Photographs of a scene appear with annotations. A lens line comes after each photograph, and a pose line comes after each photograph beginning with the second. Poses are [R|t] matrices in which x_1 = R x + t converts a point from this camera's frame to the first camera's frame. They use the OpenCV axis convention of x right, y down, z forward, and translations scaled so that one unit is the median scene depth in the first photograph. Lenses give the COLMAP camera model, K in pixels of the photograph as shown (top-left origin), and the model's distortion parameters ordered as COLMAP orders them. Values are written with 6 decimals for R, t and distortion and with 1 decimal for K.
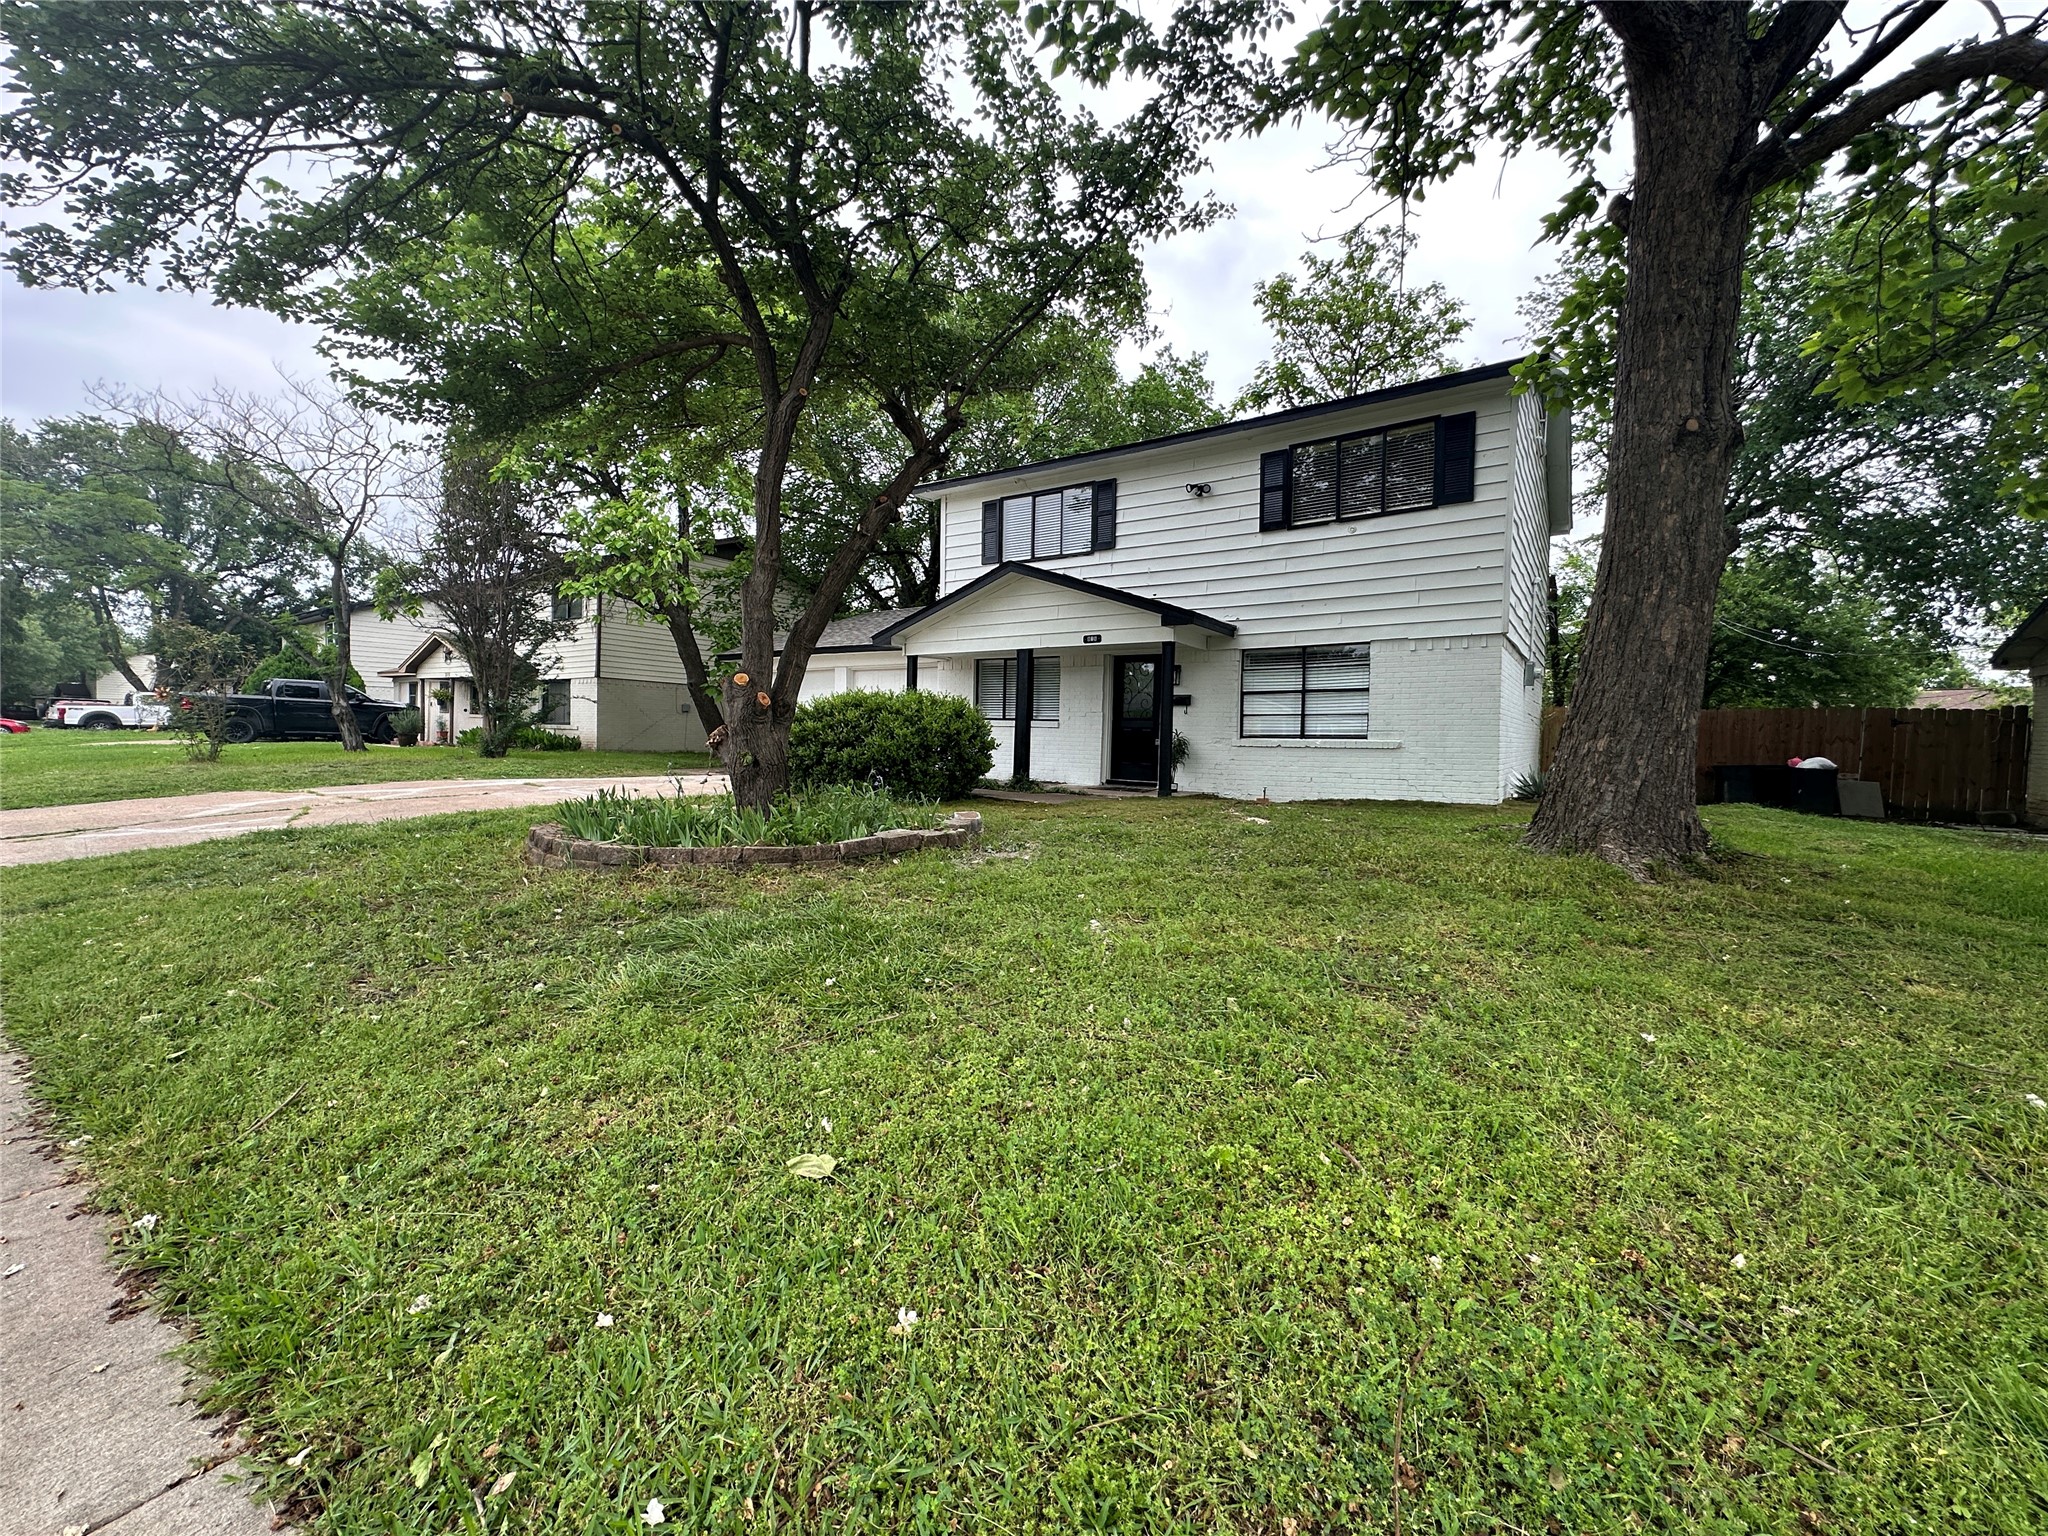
lens RADIAL K [[814.4, 0, 1027.3], [0, 814.4, 761.6], [0, 0, 1]] dist [0.001742, 0.001135]
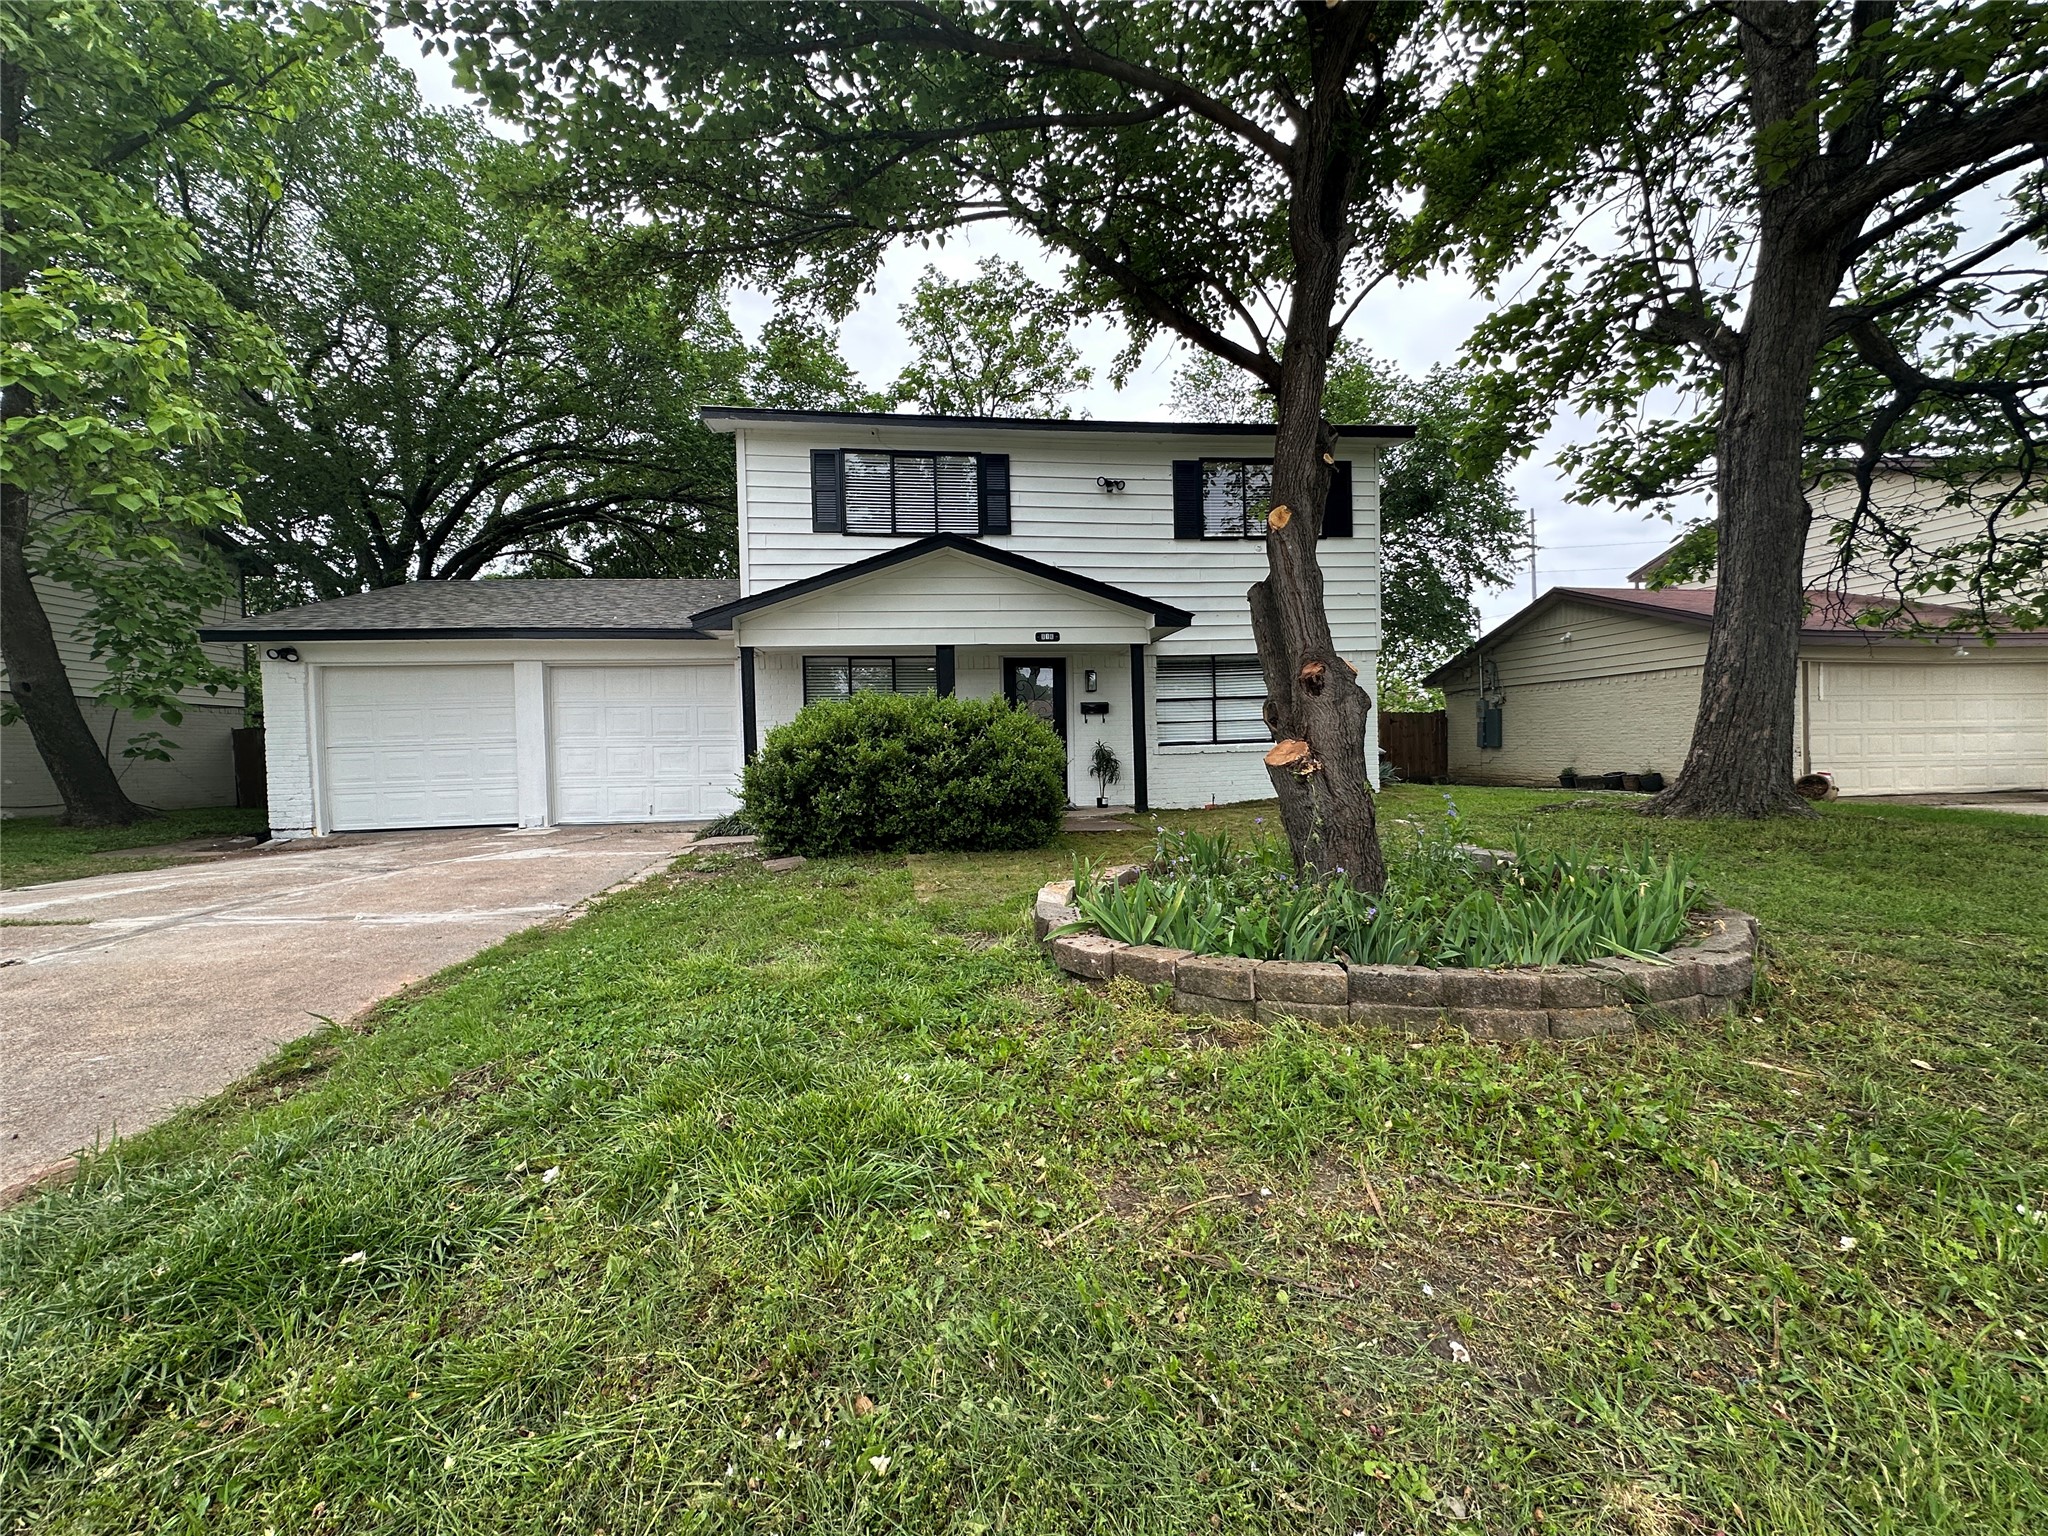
lens RADIAL K [[814.4, 0, 1029.4], [0, 814.4, 764.0], [0, 0, 1]] dist [0.001742, 0.001135]
pose [[0.745776, -0.048849, 0.664403, -0.512661], [0.058494, 0.998258, 0.007736, -0.024318], [-0.663623, 0.033094, 0.747334, 0.375211]]
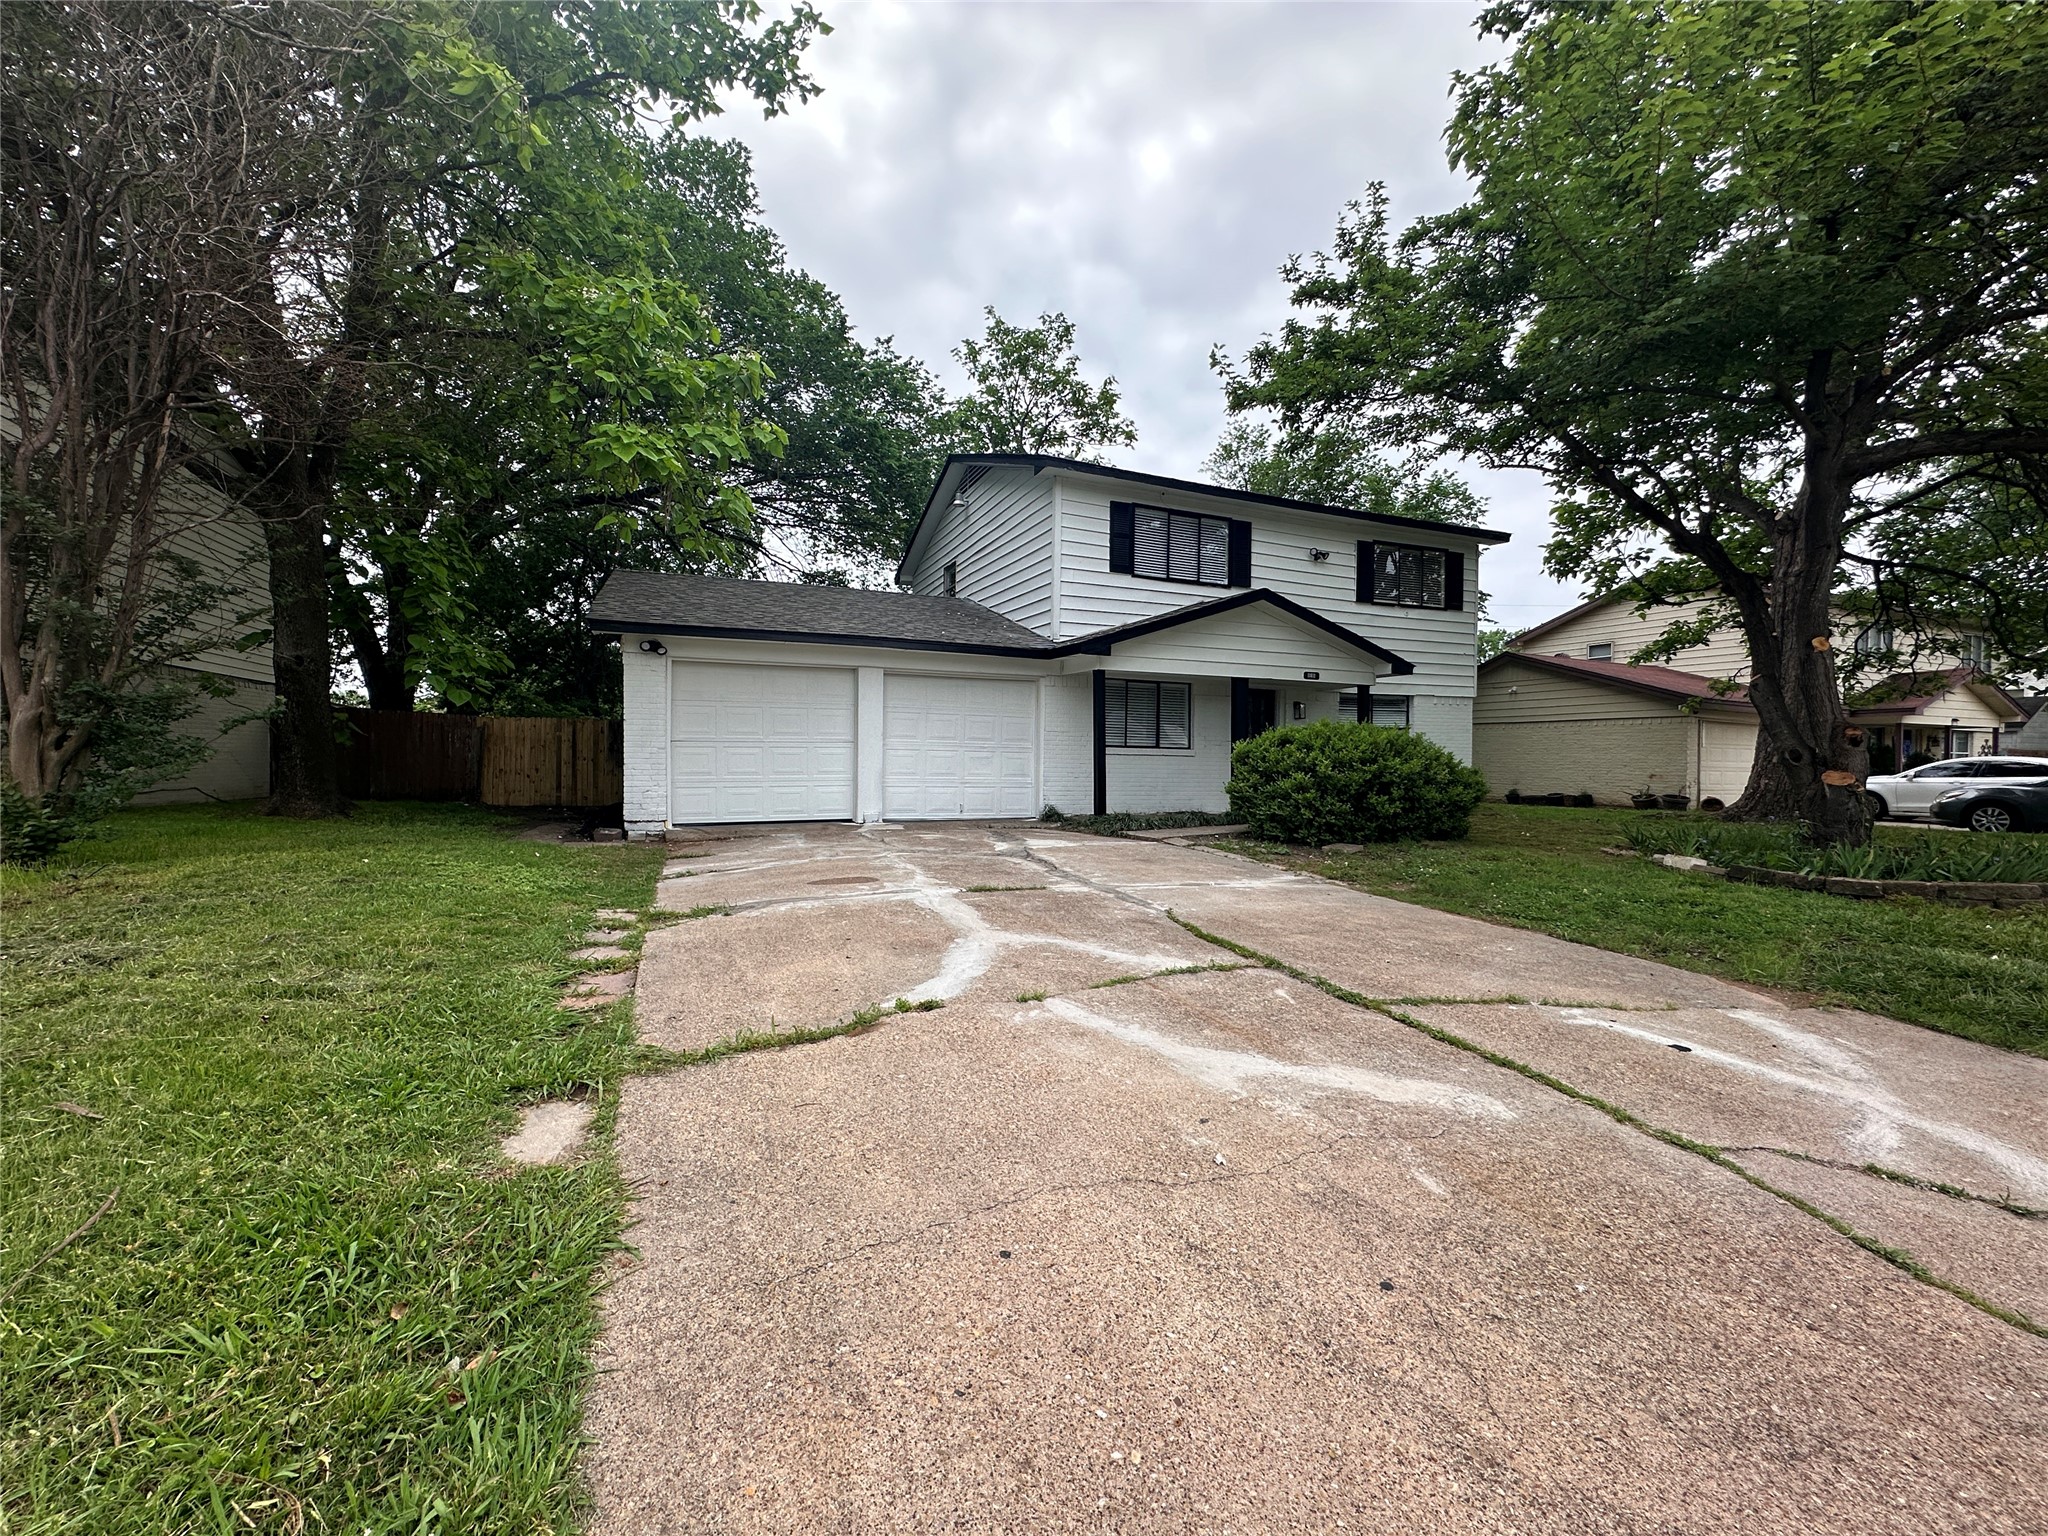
lens RADIAL K [[814.4, 0, 1026.7], [0, 814.4, 765.3], [0, 0, 1]] dist [0.001742, 0.001135]
pose [[0.538148, -0.020360, 0.842604, -1.039794], [0.026750, 0.999617, 0.007070, -0.049248], [-0.842426, 0.018735, 0.538487, 0.739304]]
